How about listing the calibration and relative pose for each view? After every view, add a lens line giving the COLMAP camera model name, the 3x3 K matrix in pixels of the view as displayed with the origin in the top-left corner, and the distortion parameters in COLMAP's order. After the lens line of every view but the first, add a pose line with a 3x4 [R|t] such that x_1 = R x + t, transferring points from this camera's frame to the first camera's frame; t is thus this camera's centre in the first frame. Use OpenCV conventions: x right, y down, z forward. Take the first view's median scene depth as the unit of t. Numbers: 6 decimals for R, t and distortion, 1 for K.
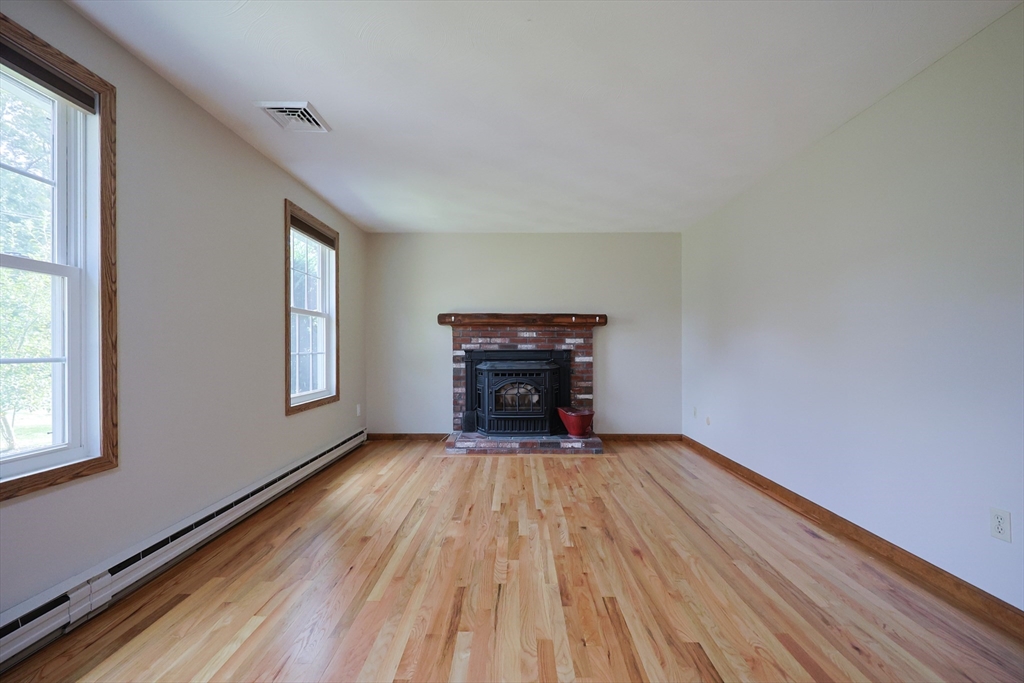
lens RADIAL K [[441.5, 0, 514.4], [0, 441.5, 343.3], [0, 0, 1]] dist [-0.001461, 0.000741]
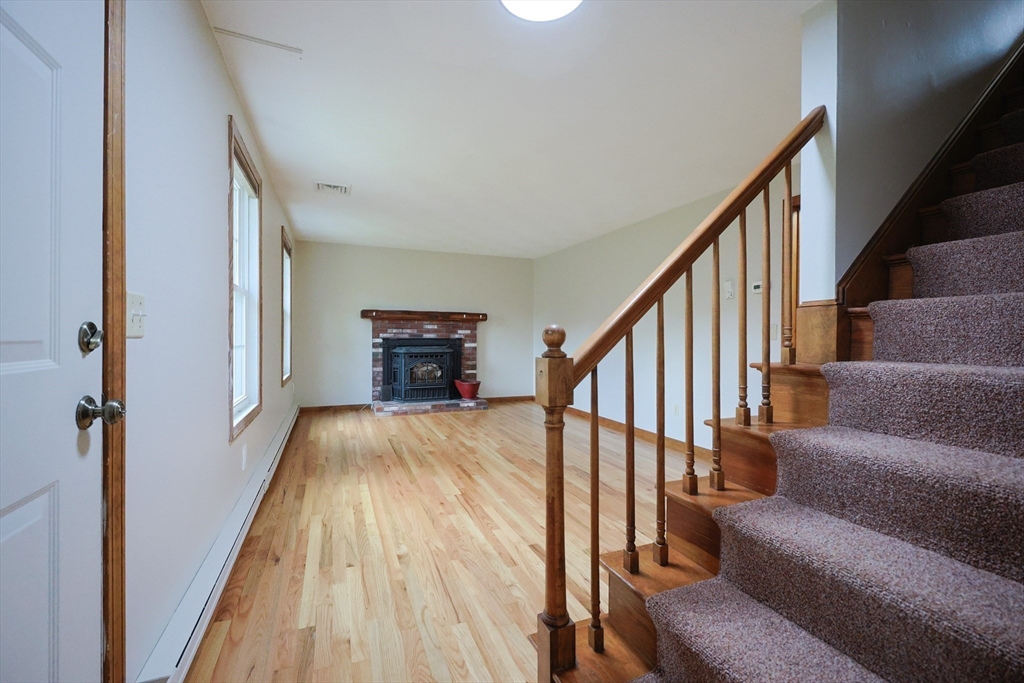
lens RADIAL K [[441.5, 0, 514.4], [0, 441.5, 343.3], [0, 0, 1]] dist [-0.001461, 0.000741]
pose [[0.920674, -0.001791, 0.390328, -0.262738], [-0.009864, 0.999563, 0.027852, -0.009595], [-0.390208, -0.029493, 0.920254, -0.340112]]
